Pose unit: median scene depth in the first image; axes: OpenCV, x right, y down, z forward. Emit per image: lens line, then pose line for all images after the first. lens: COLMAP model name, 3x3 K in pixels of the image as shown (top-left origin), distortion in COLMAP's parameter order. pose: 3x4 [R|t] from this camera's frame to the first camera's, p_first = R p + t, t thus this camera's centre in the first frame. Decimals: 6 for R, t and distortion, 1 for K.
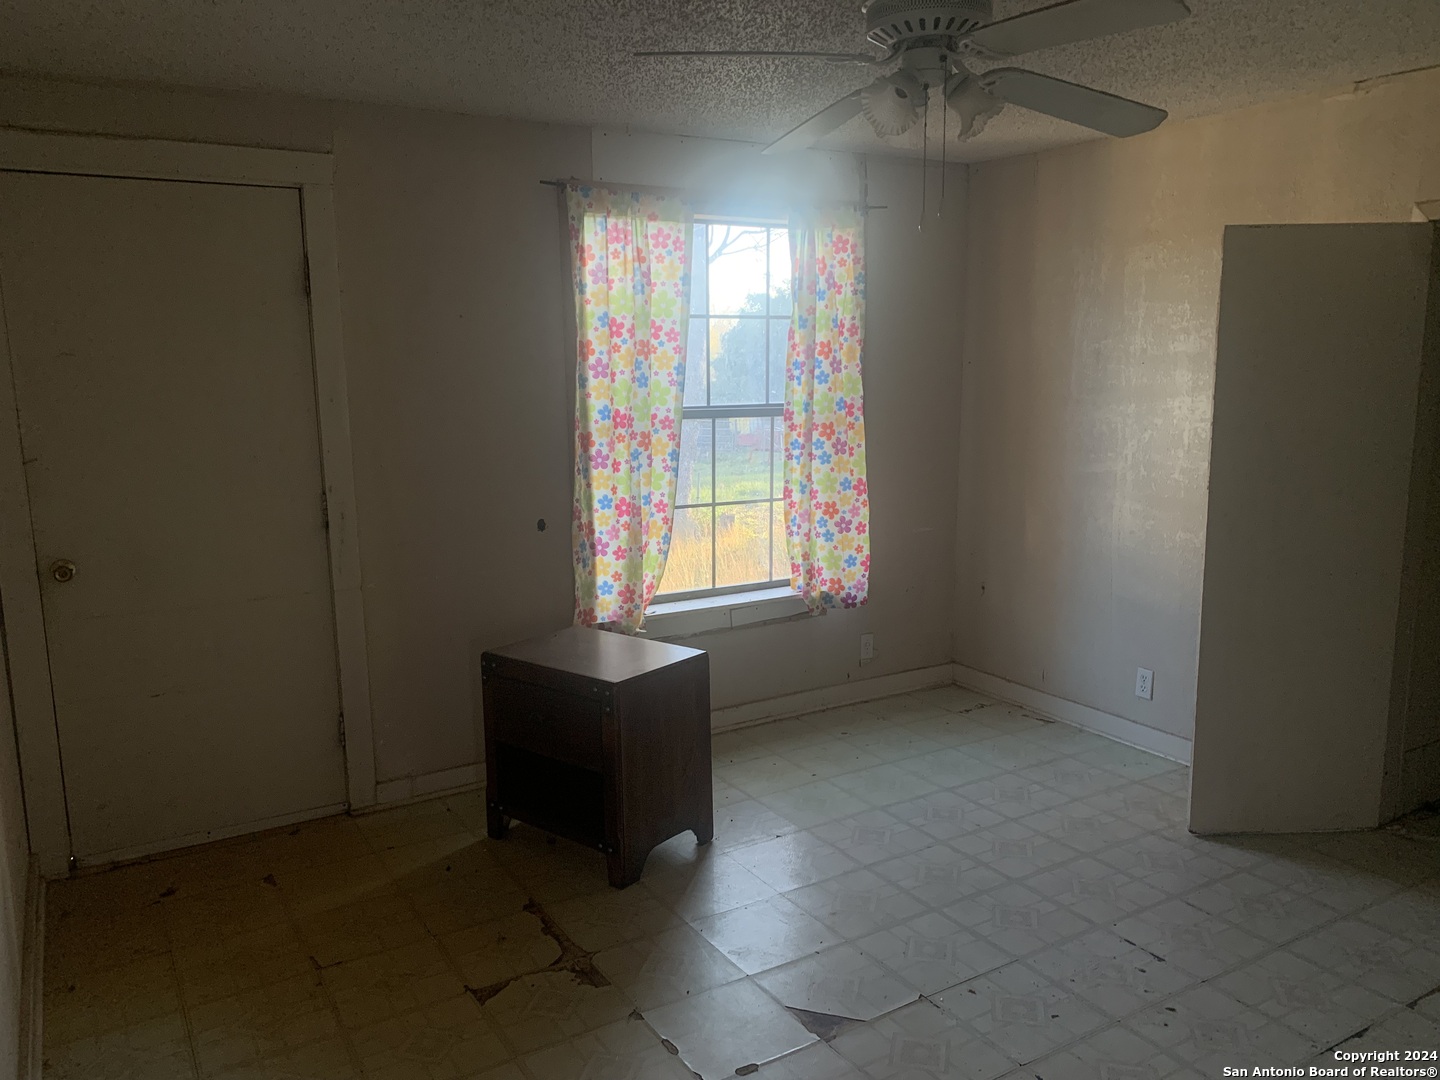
lens RADIAL K [[1102.2, 0, 702.2], [0, 1102.2, 539.5], [0, 0, 1]] dist [0.011231, -0.008591]
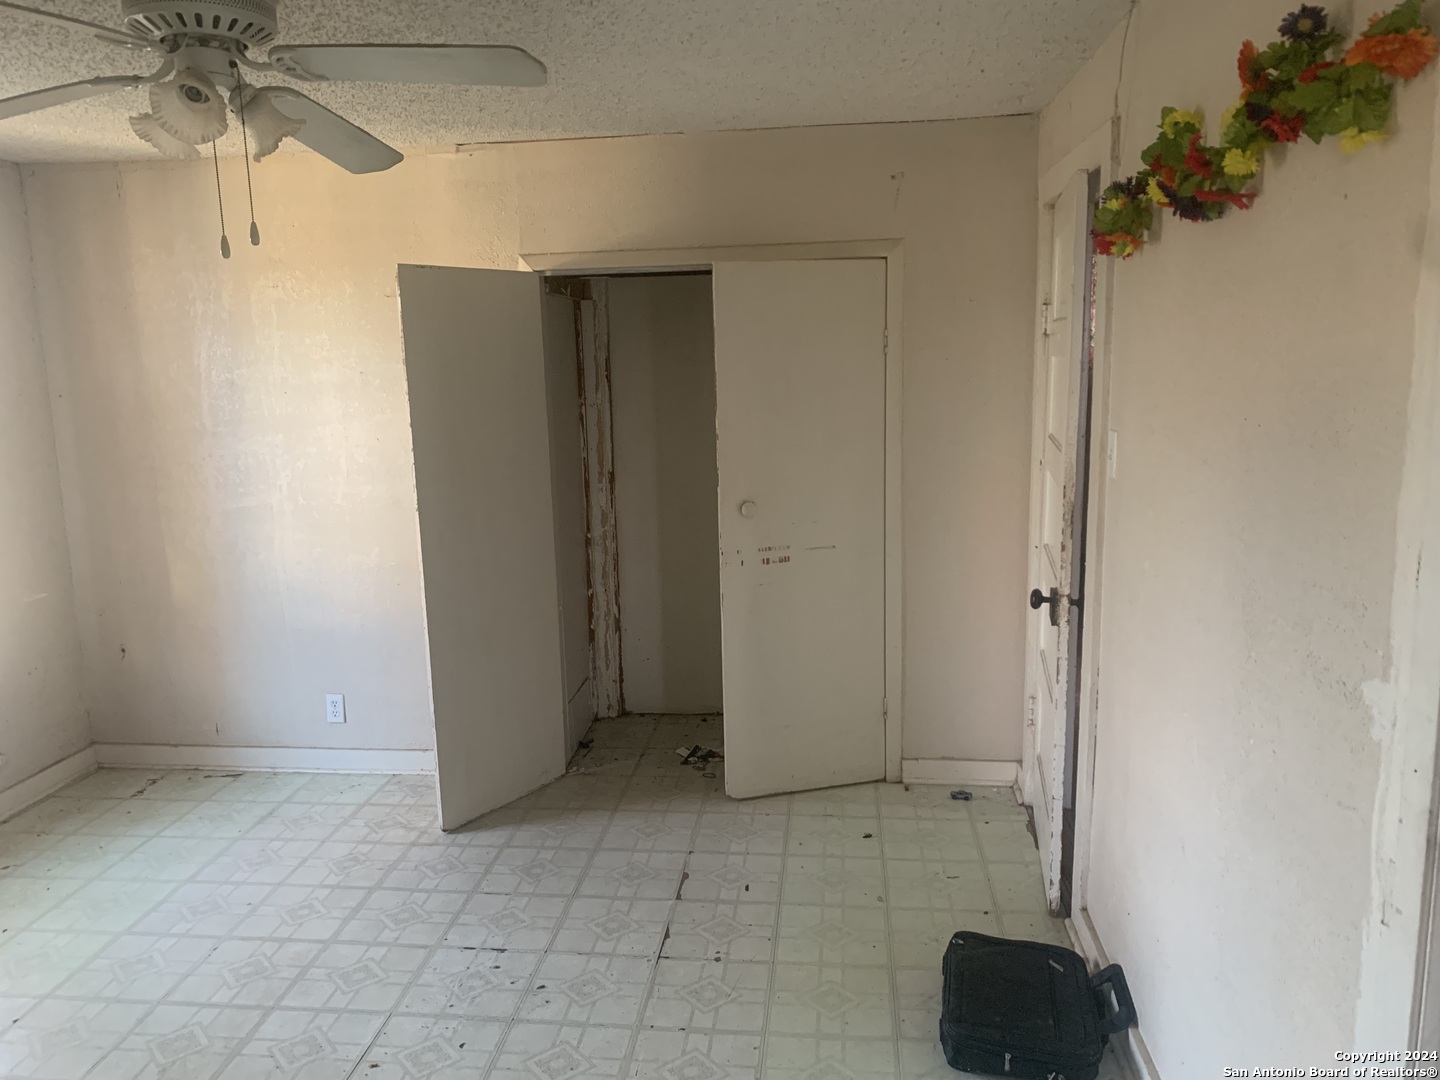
lens RADIAL K [[1102.2, 0, 702.2], [0, 1102.2, 539.5], [0, 0, 1]] dist [0.011231, -0.008591]
pose [[0.612447, -0.133715, 0.779121, -0.176647], [0.147408, 0.987621, 0.053624, -0.029619], [-0.776646, 0.082007, 0.624576, 0.107806]]
